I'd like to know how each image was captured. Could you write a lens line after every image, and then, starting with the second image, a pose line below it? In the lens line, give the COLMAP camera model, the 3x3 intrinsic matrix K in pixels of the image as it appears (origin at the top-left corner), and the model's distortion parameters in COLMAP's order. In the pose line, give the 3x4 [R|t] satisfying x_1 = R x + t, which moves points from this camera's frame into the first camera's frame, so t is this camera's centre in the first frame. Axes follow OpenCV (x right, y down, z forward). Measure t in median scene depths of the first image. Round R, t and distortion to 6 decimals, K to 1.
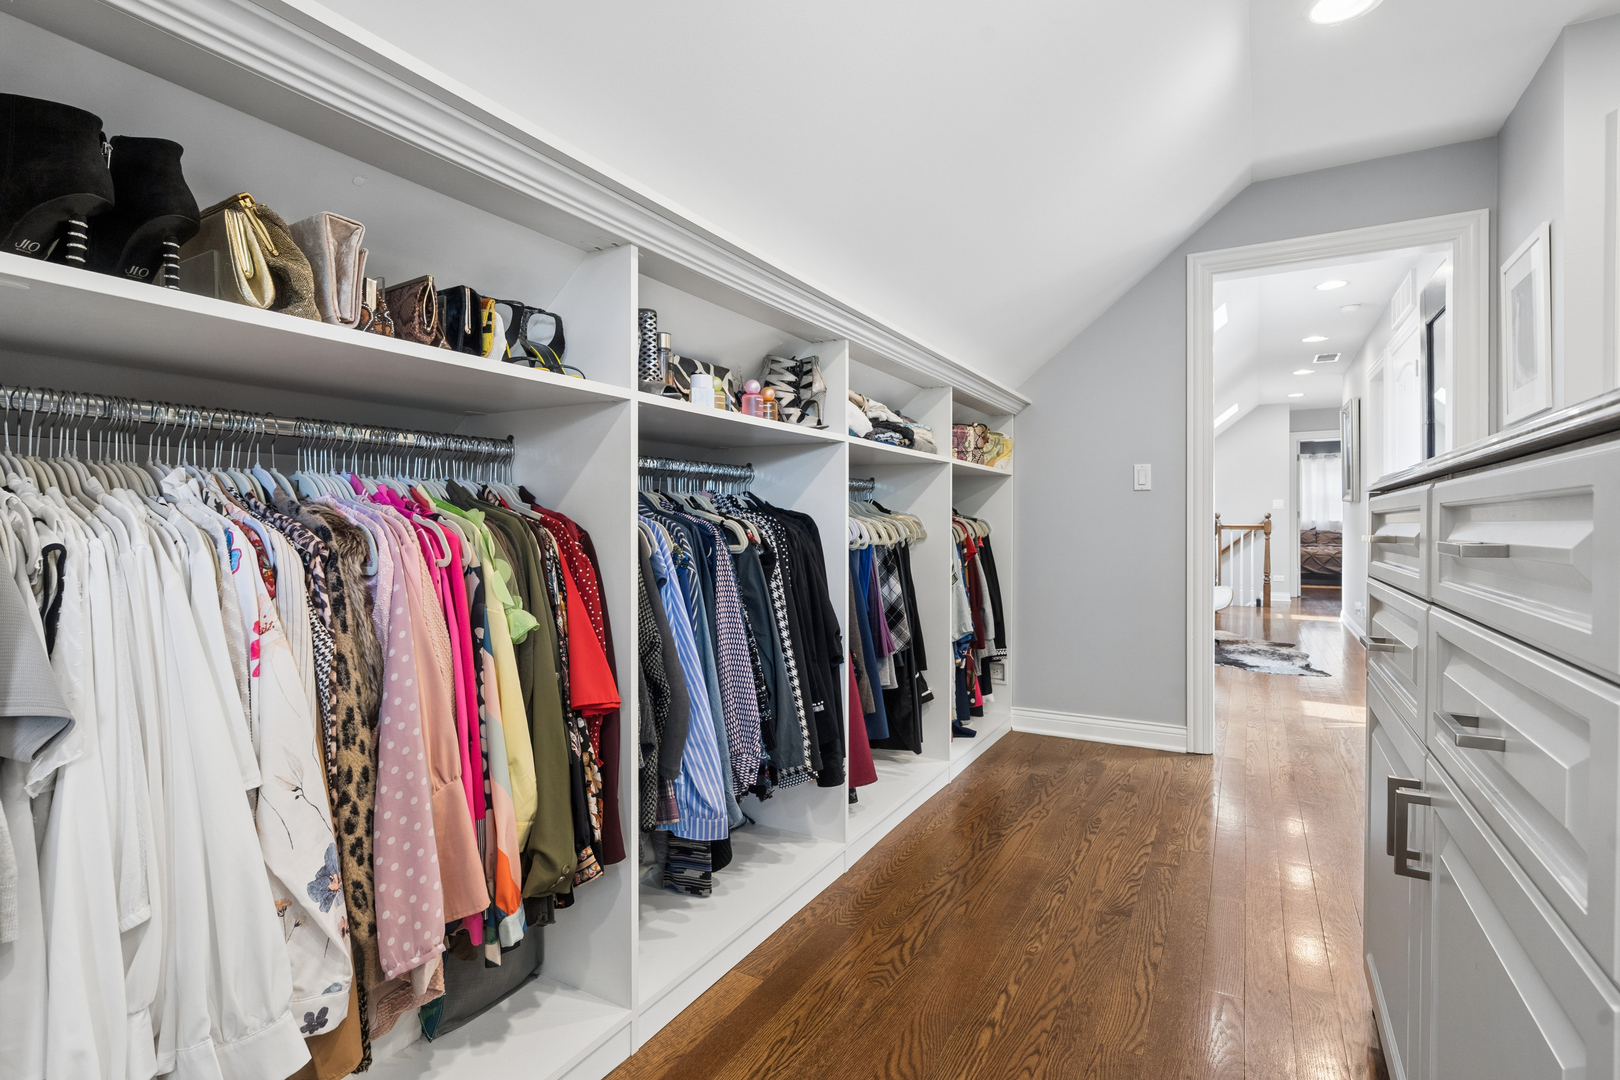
lens RADIAL K [[776.9, 0, 808.2], [0, 776.9, 540.0], [0, 0, 1]] dist [-0.012253, 0.000336]
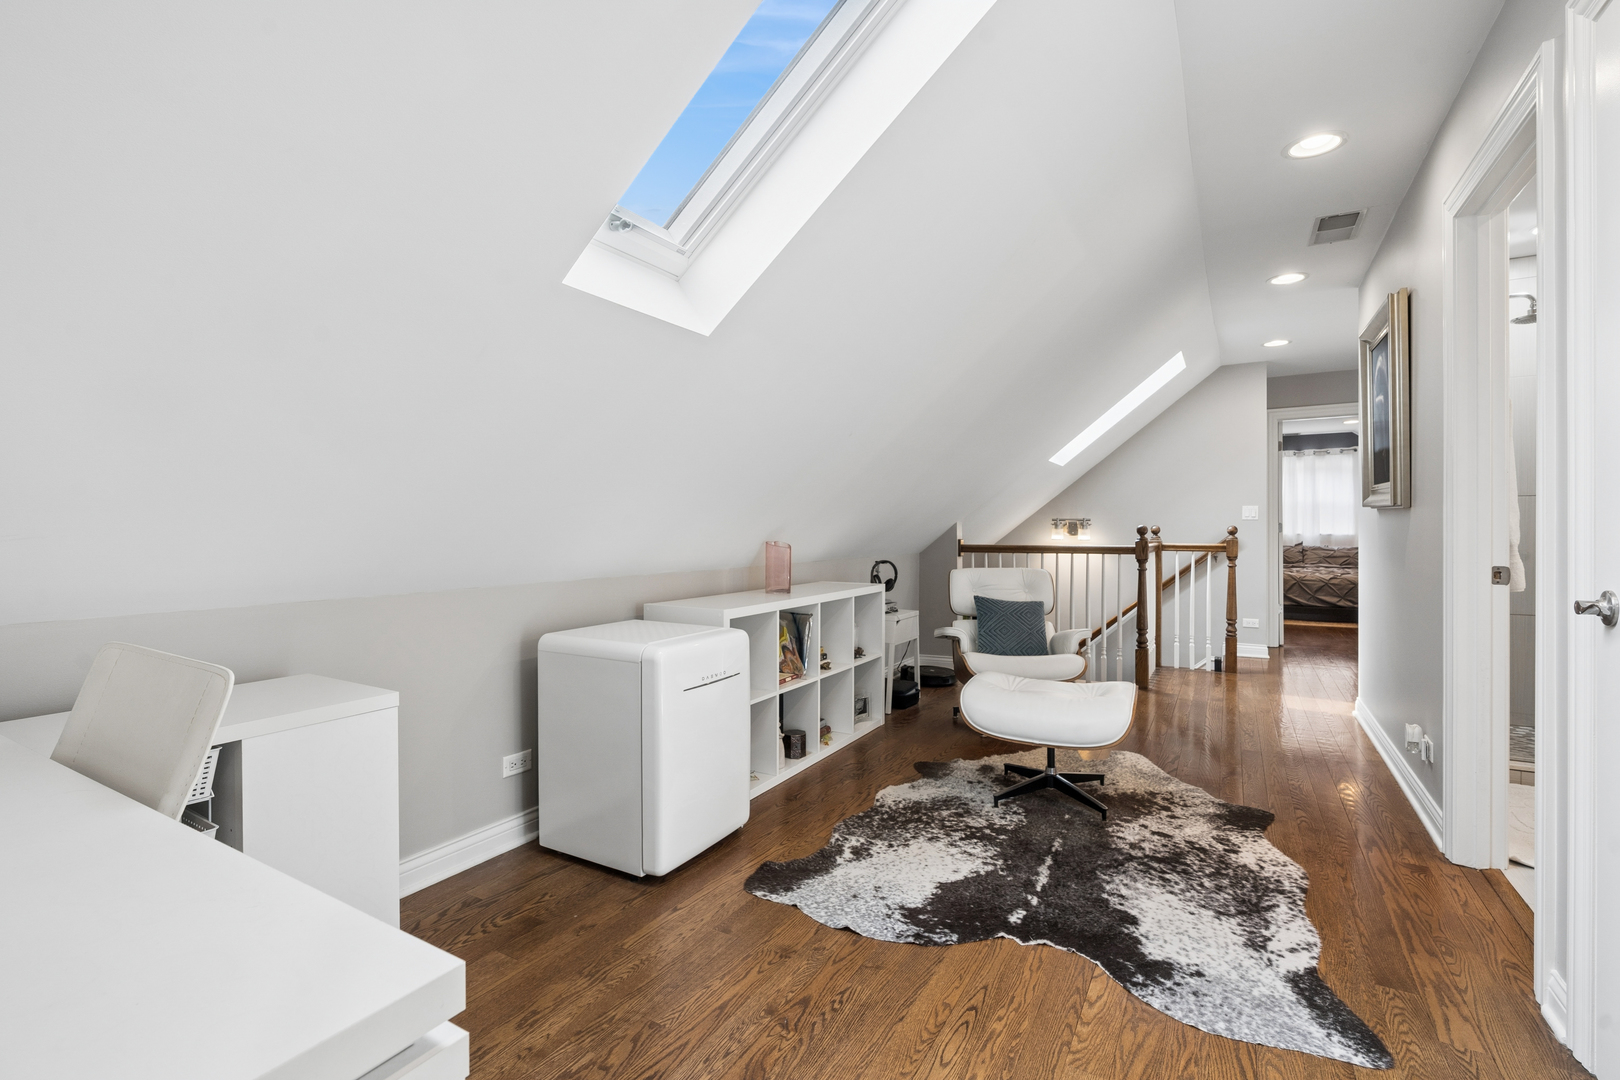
lens RADIAL K [[734.9, 0, 801.5], [0, 734.9, 542.3], [0, 0, 1]] dist [-0.001787, 0.000188]
pose [[0.999927, 0.001499, -0.011995, 0.224660], [-0.001576, 0.999978, -0.006390, -0.015954], [0.011985, 0.006409, 0.999908, 0.355613]]
